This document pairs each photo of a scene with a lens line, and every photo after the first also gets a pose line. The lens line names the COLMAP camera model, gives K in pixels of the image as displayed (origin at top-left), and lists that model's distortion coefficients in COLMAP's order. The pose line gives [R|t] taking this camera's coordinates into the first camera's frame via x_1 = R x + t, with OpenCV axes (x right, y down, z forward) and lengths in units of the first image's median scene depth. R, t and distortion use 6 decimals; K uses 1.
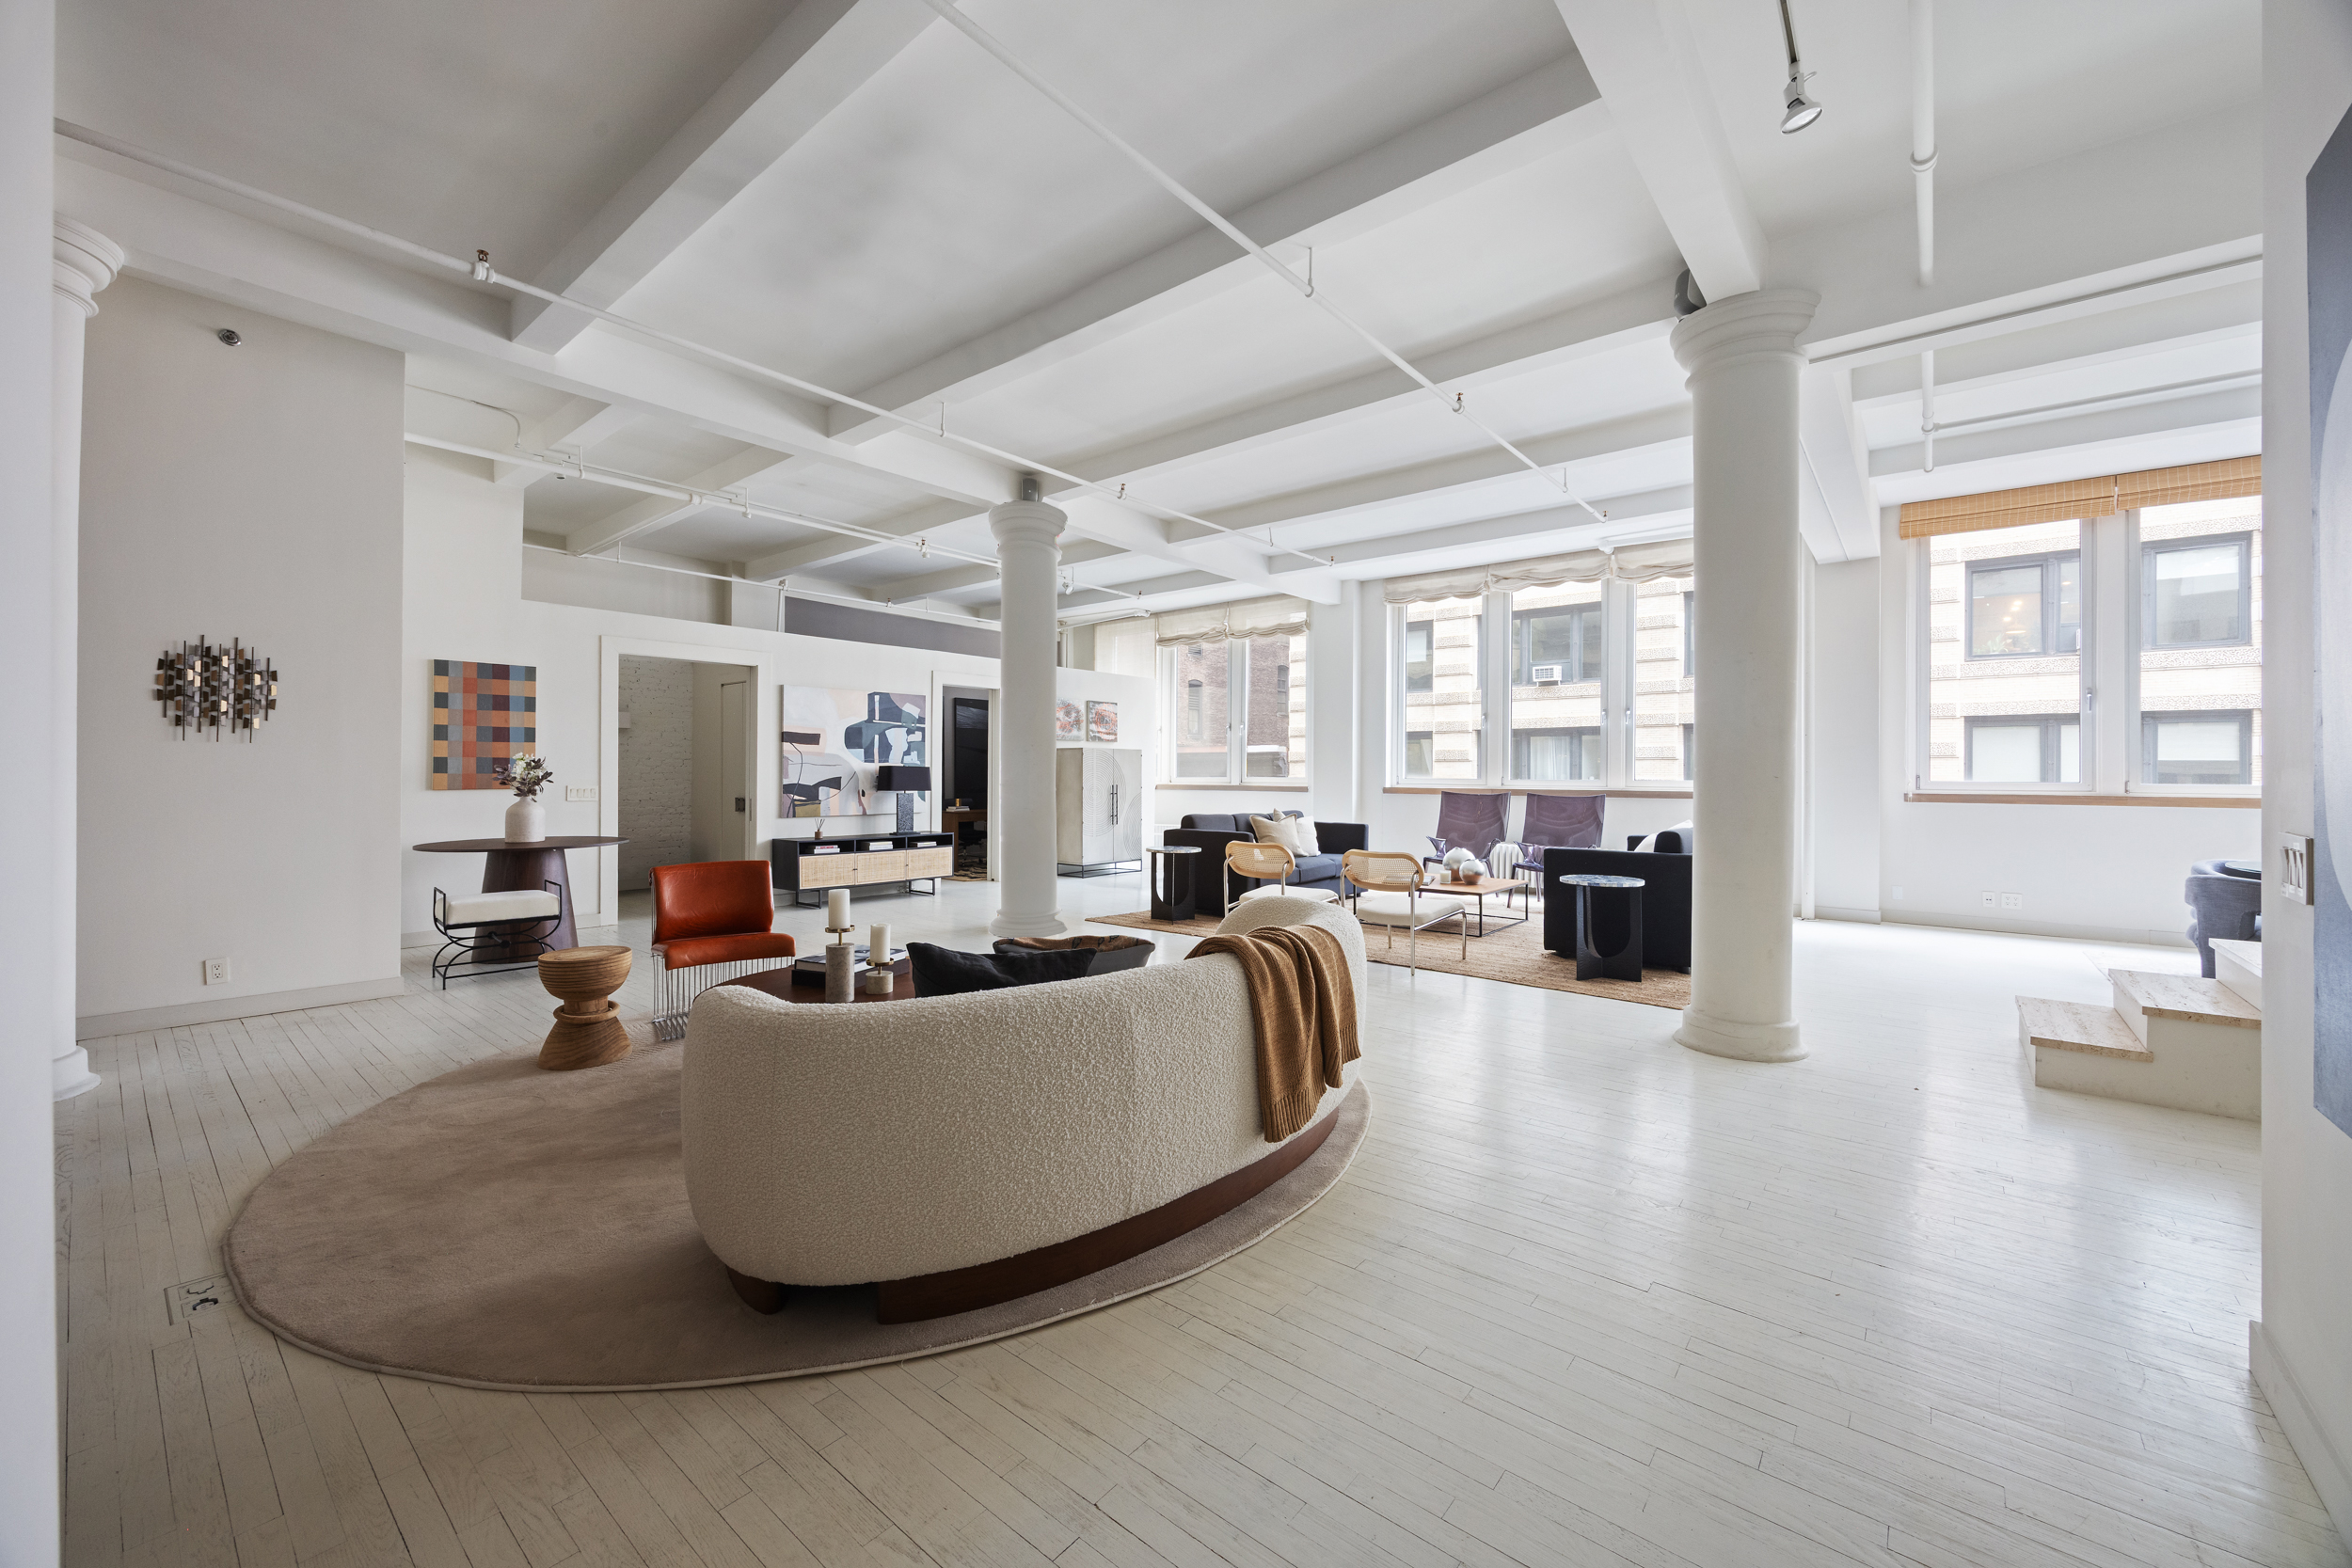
lens RADIAL K [[912.8, 0, 1172.5], [0, 912.8, 777.1], [0, 0, 1]] dist [0.000666, 0.000065]
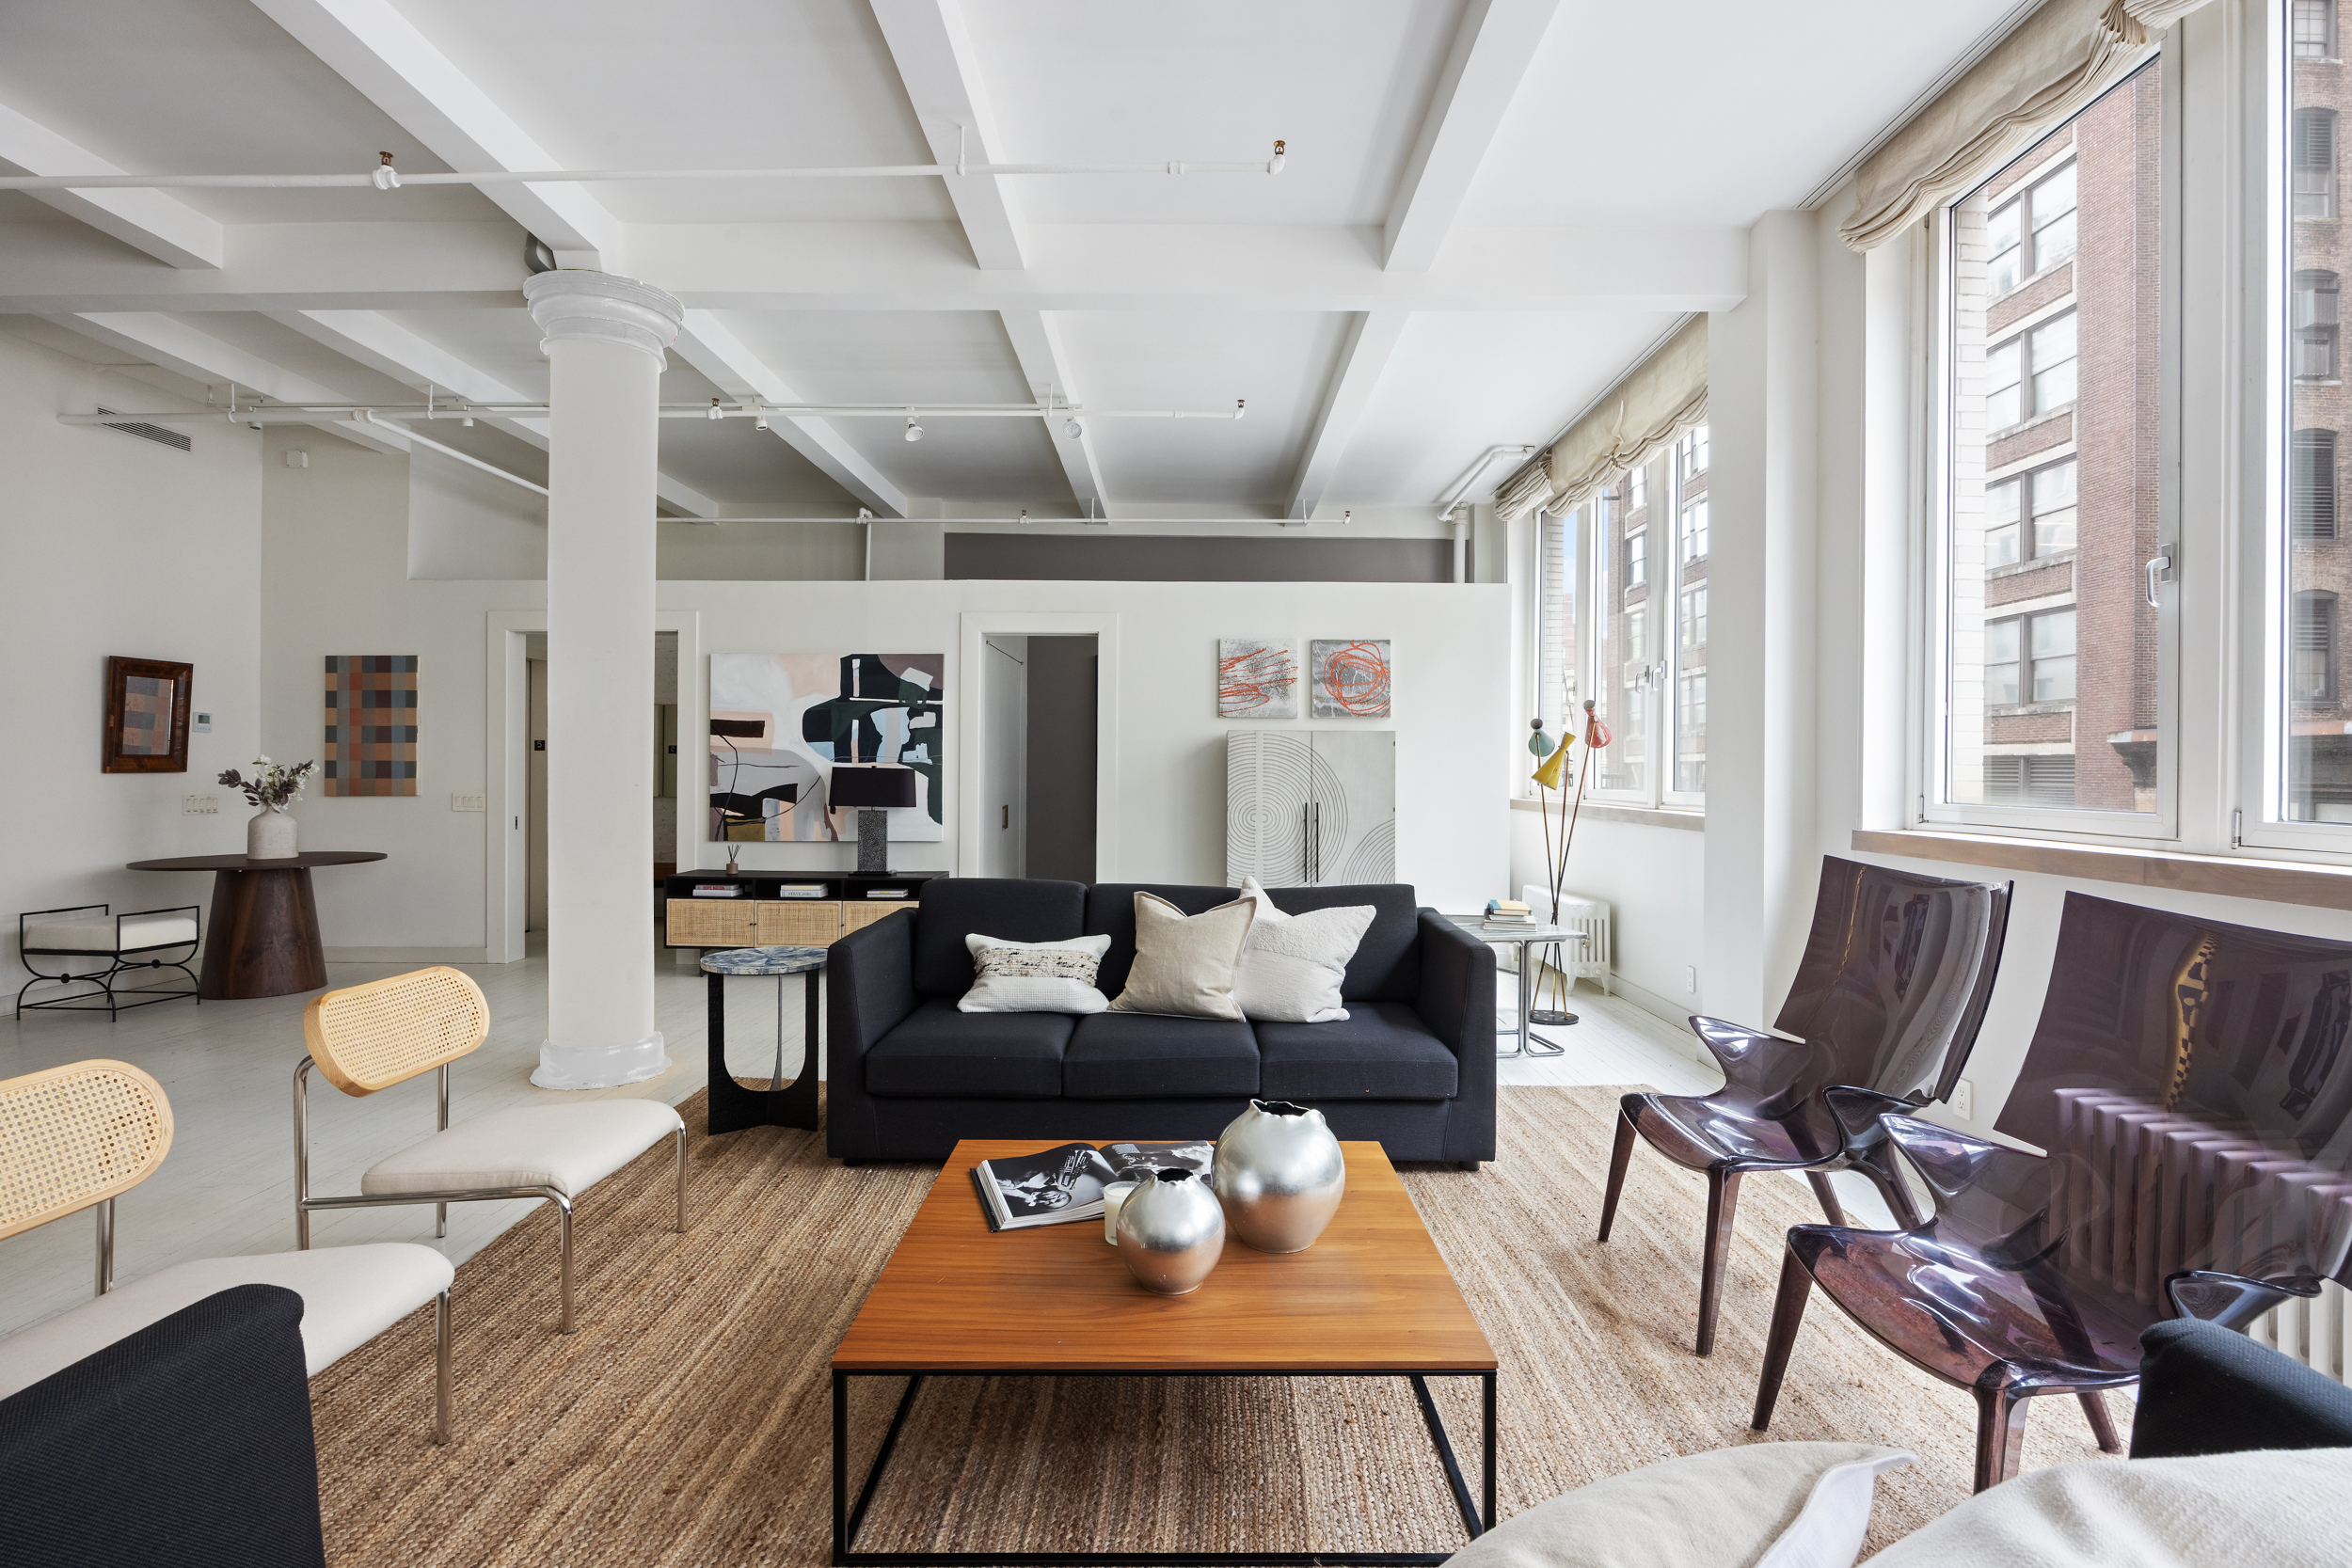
lens RADIAL K [[1119.8, 0, 1180.3], [0, 1119.8, 772.1], [0, 0, 1]] dist [-0.004000, -0.000167]
pose [[0.638891, 0.001403, -0.769296, 0.456950], [-0.003922, 0.999991, -0.001433, -0.008946], [0.769288, 0.003933, 0.638891, 0.691062]]
